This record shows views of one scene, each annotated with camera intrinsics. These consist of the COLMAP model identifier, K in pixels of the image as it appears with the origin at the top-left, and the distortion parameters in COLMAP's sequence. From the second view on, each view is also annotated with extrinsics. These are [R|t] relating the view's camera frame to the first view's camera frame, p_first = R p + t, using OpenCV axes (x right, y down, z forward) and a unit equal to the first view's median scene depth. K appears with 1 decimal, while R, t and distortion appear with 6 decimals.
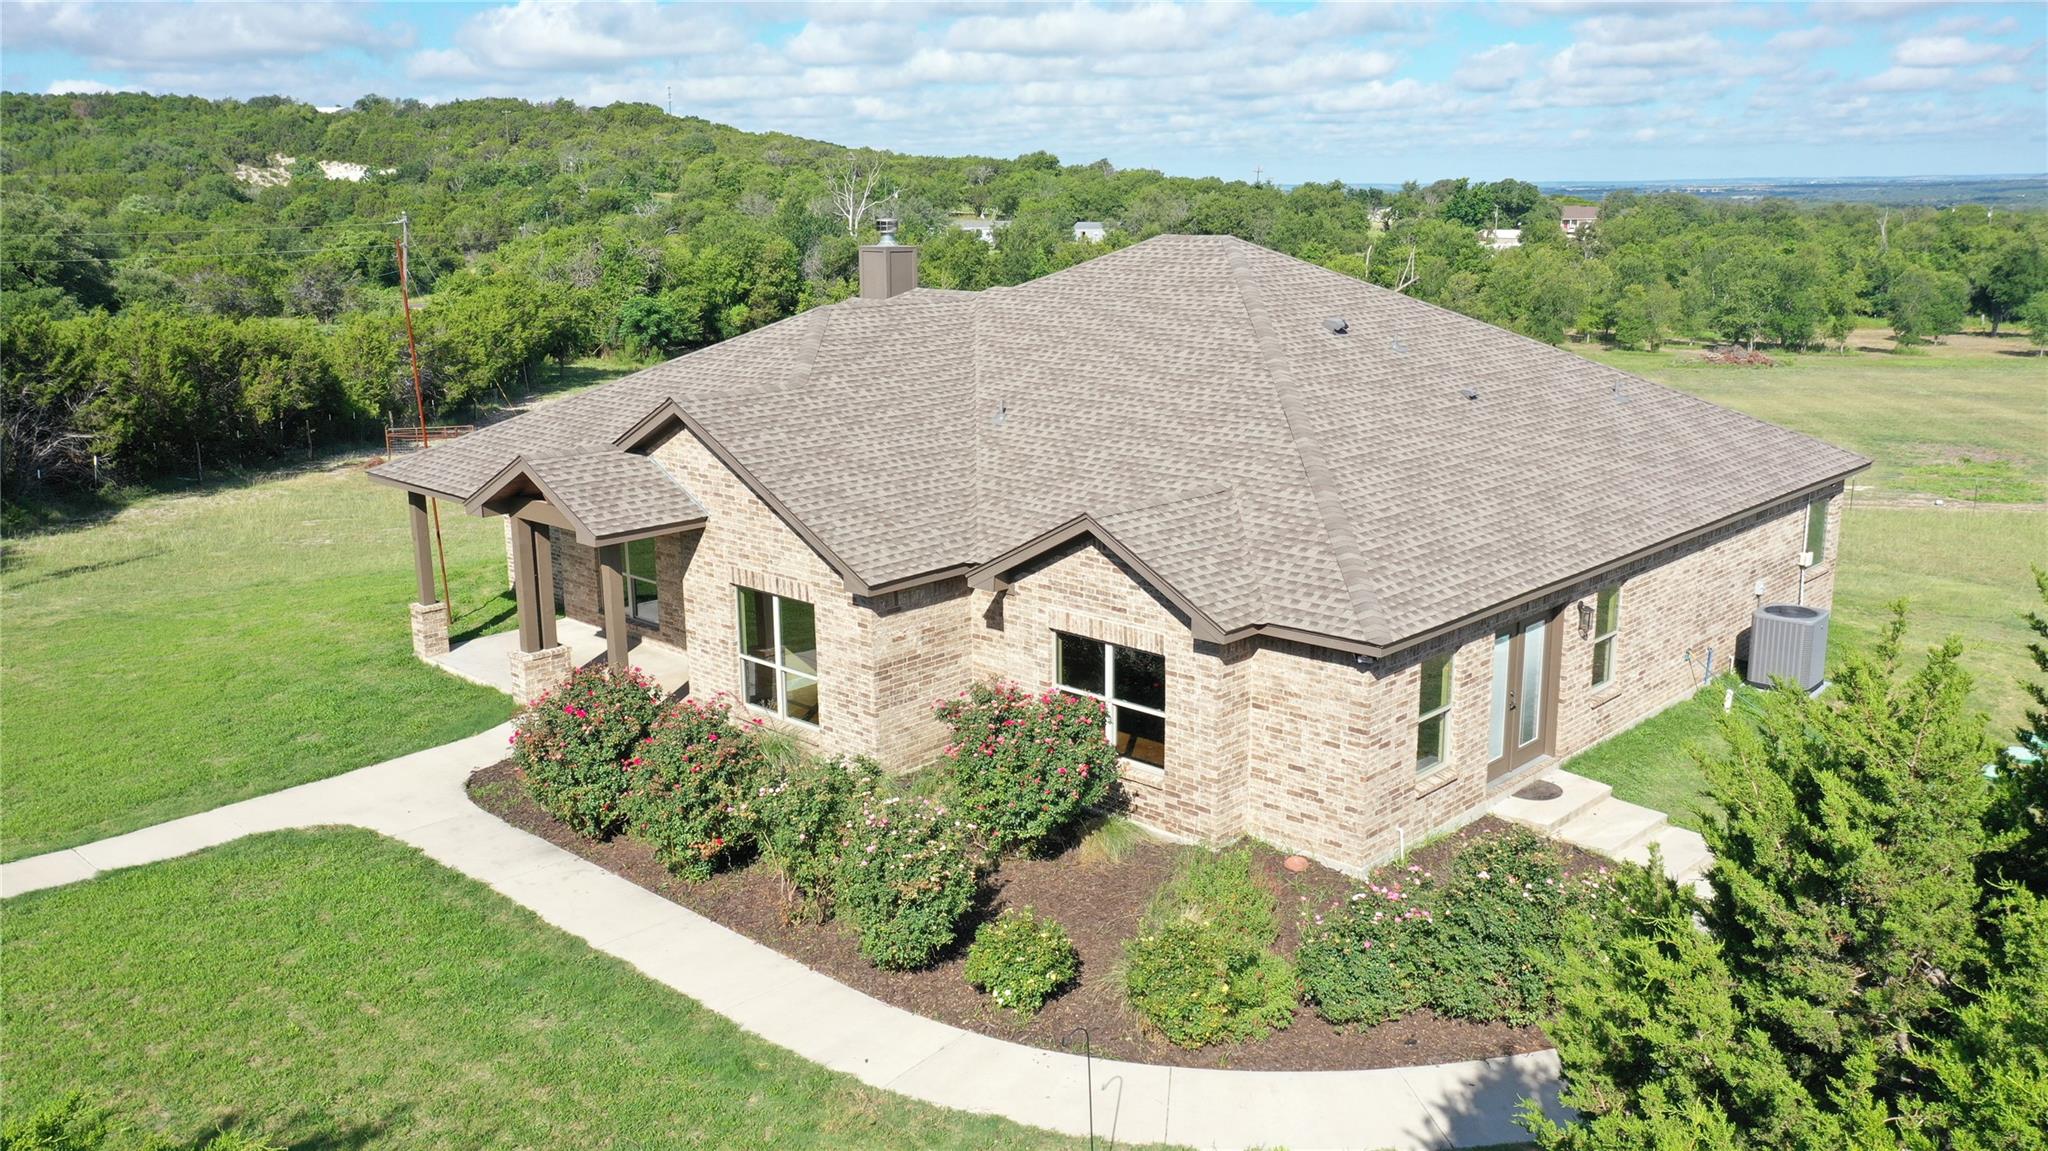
lens RADIAL K [[1653.6, 0, 1025.9], [0, 1653.6, 581.6], [0, 0, 1]] dist [0.010915, 0.009137]
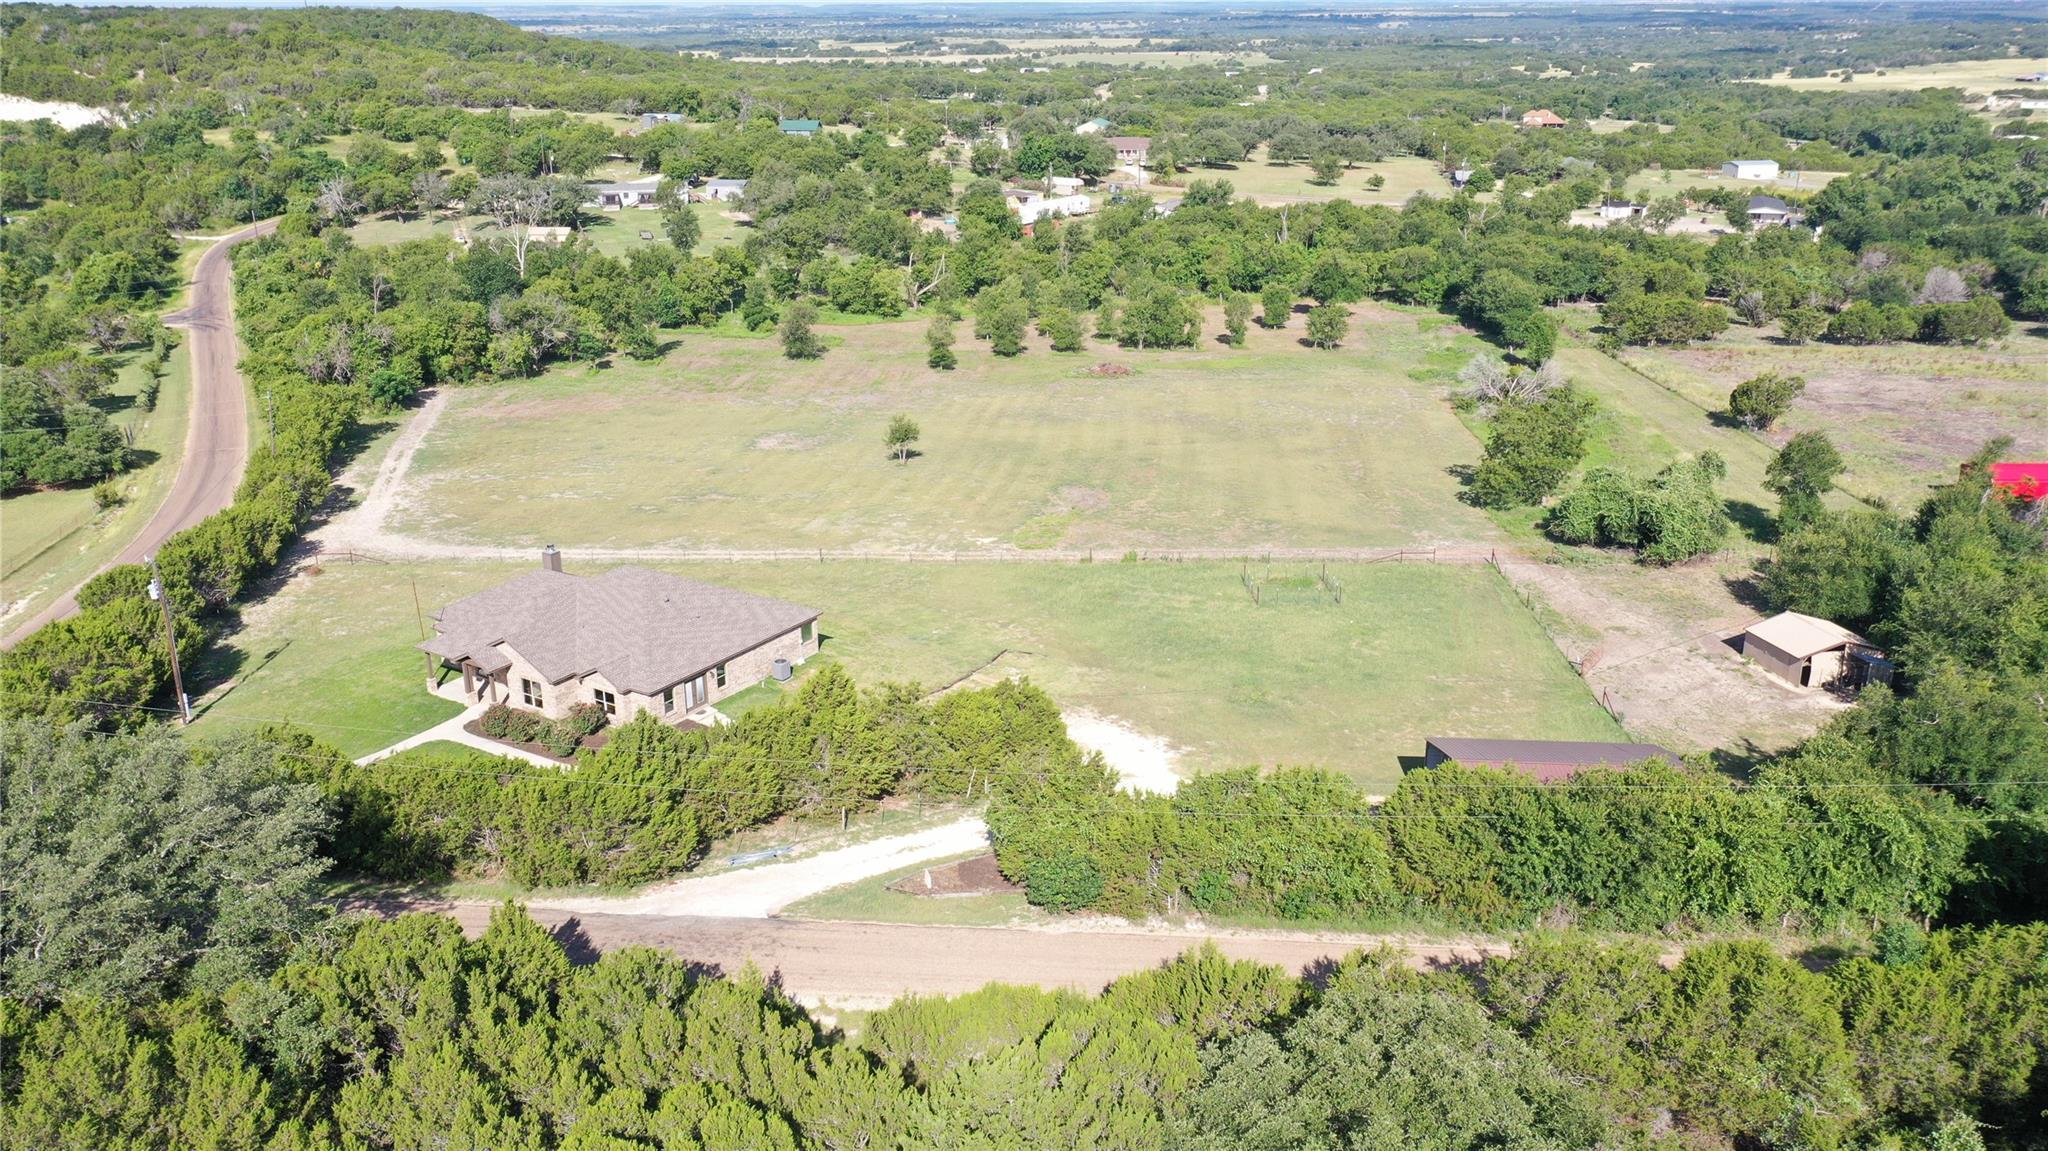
lens RADIAL K [[1653.6, 0, 1043.8], [0, 1653.6, 574.3], [0, 0, 1]] dist [0.010915, 0.009137]
pose [[0.980499, -0.061107, 0.186784, 0.052633], [0.042362, 0.993805, 0.102749, -0.091892], [-0.191906, -0.092833, 0.977013, -0.488715]]
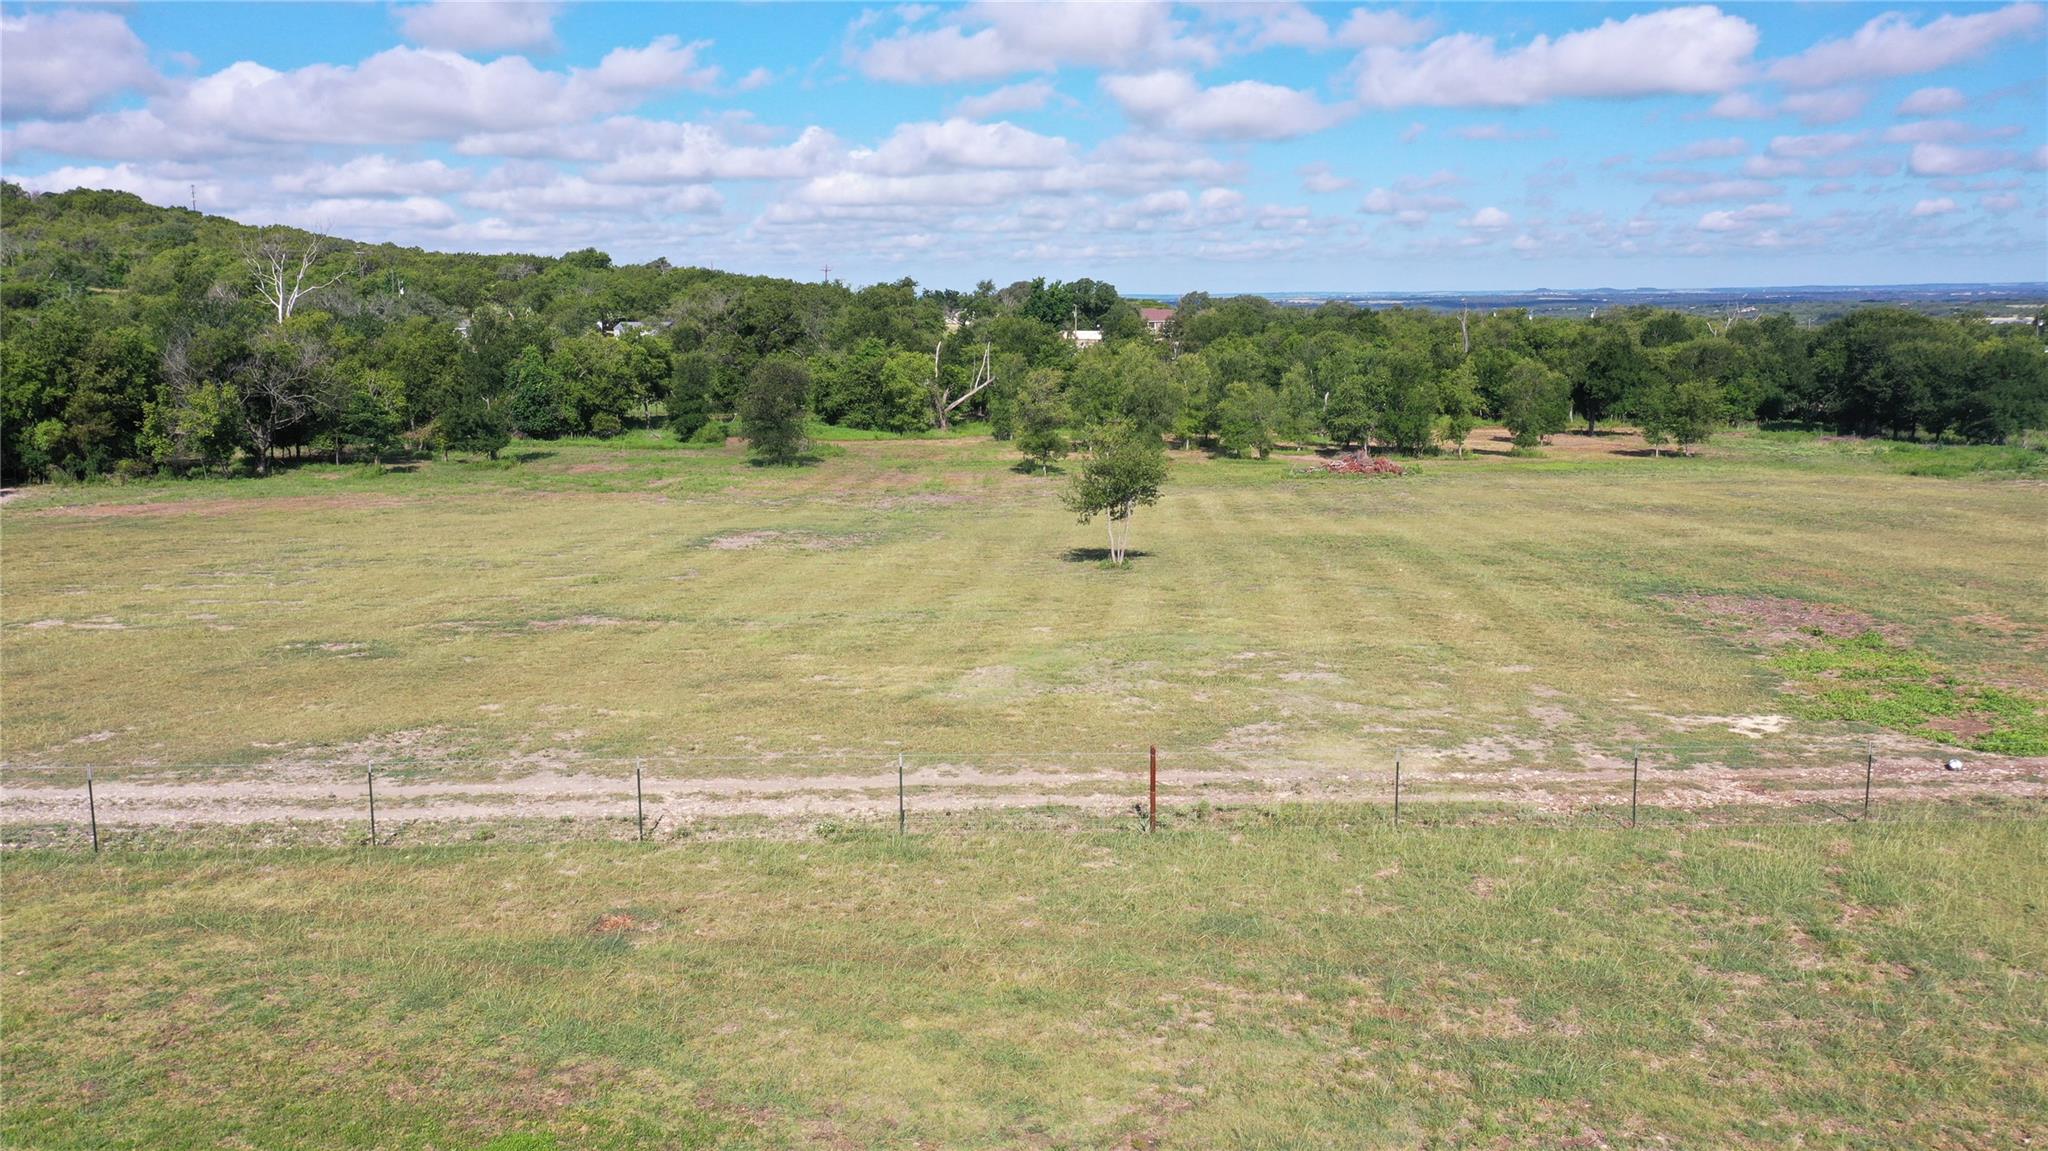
lens RADIAL K [[1653.6, 0, 1035.2], [0, 1653.6, 571.5], [0, 0, 1]] dist [0.010915, 0.009137]
pose [[0.969399, -0.036897, 0.242702, 0.052856], [0.053850, 0.996522, -0.063588, -0.031854], [-0.239512, 0.074712, 0.968015, 0.198331]]
